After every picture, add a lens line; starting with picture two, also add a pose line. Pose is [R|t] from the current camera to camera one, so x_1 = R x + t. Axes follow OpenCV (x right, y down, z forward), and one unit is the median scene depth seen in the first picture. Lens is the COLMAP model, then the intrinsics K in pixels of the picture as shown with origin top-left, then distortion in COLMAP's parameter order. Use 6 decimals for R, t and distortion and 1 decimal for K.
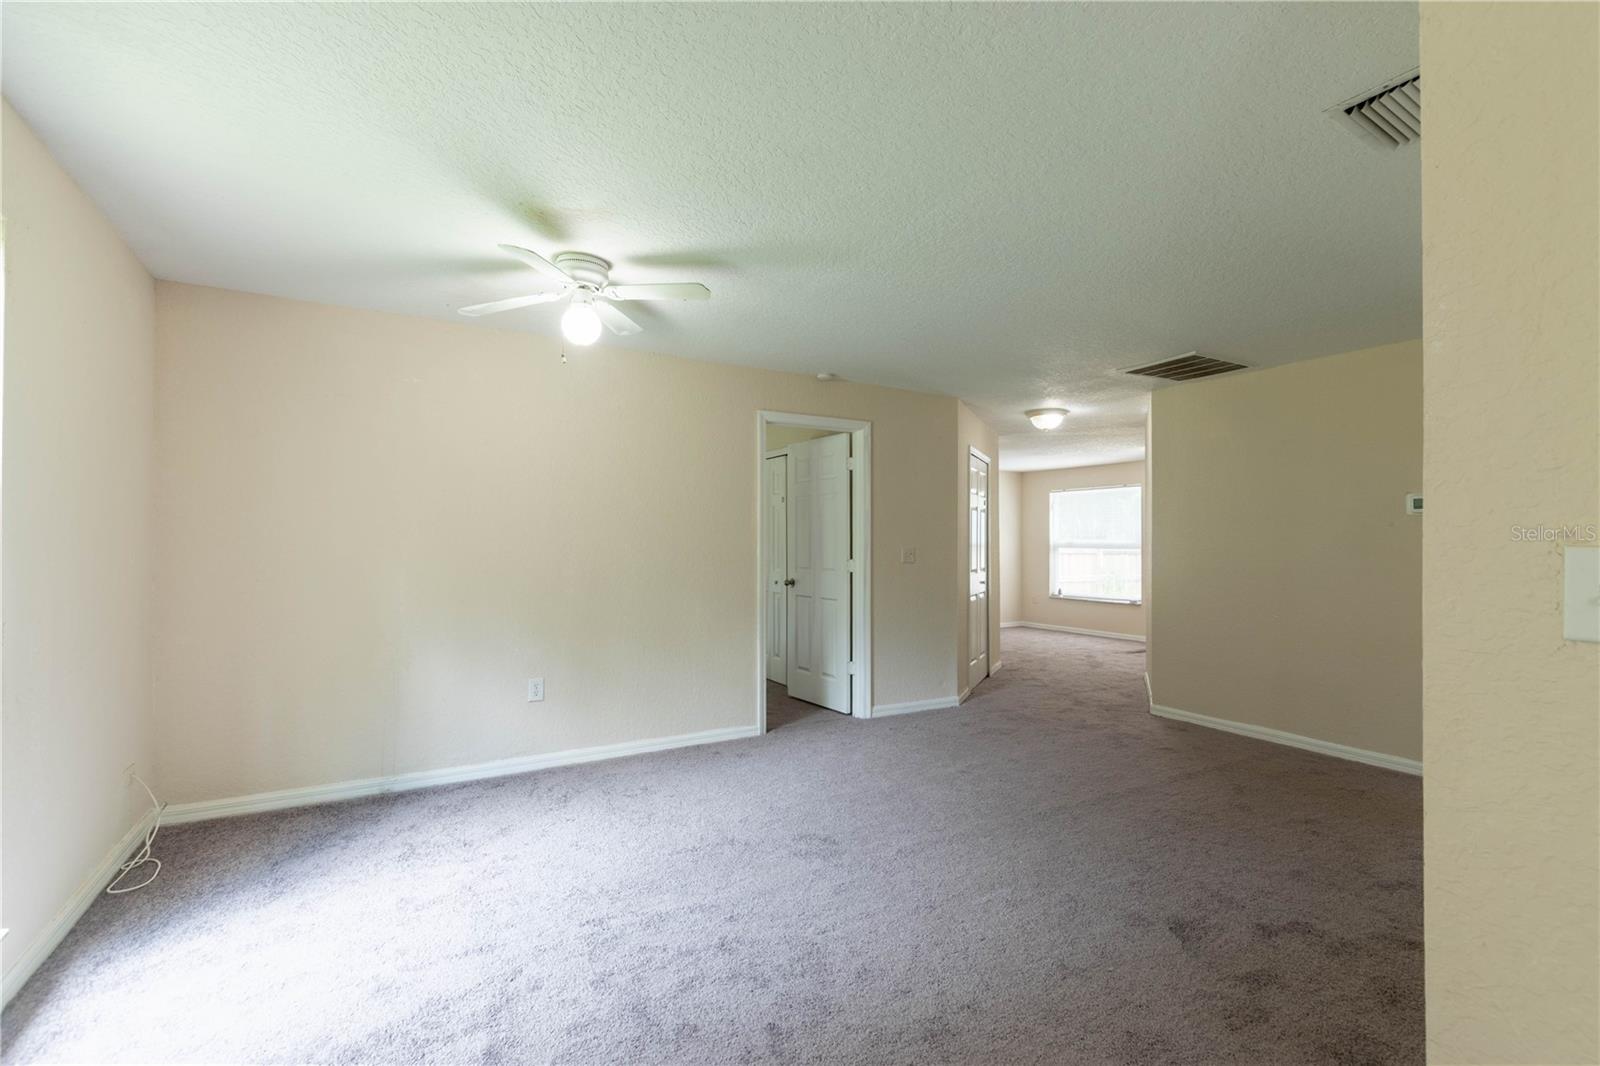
lens RADIAL K [[719.3, 0, 799.3], [0, 719.3, 535.8], [0, 0, 1]] dist [0.004949, 0.000158]
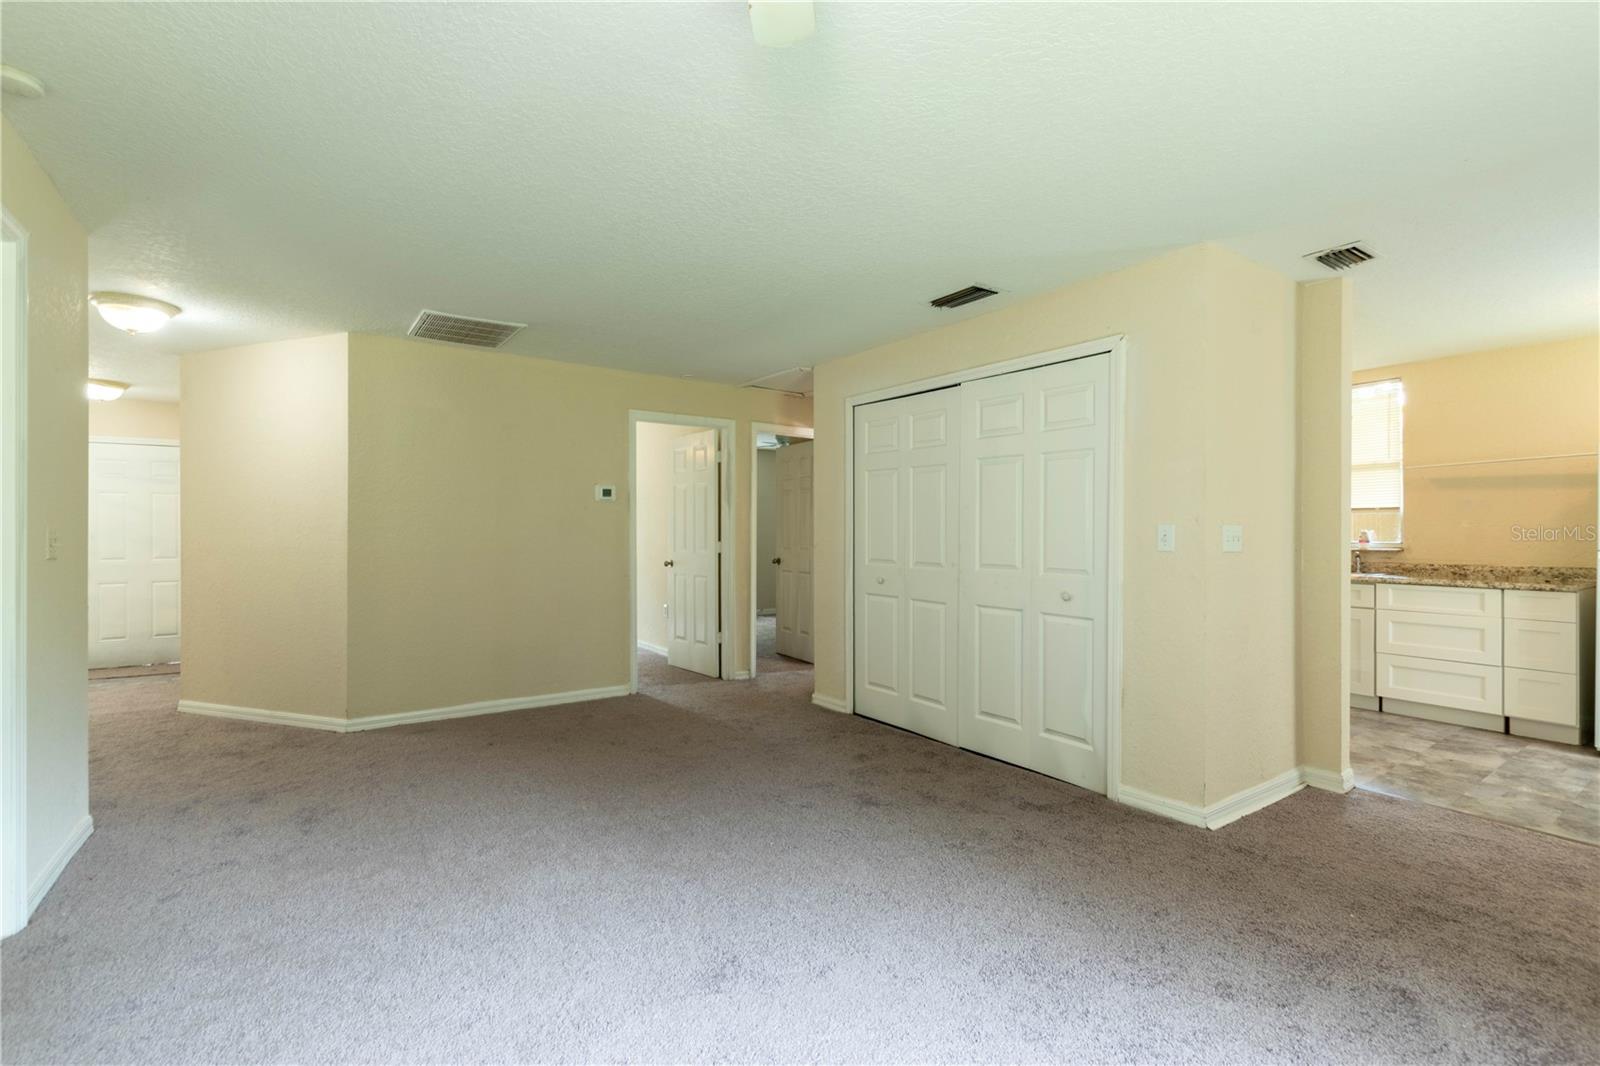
lens RADIAL K [[719.3, 0, 812.5], [0, 719.3, 531.6], [0, 0, 1]] dist [0.004949, 0.000158]
pose [[-0.104816, -0.007541, 0.994463, -0.343583], [-0.019015, 0.999804, 0.005577, 0.008552], [-0.994310, -0.018325, -0.104939, 0.533322]]
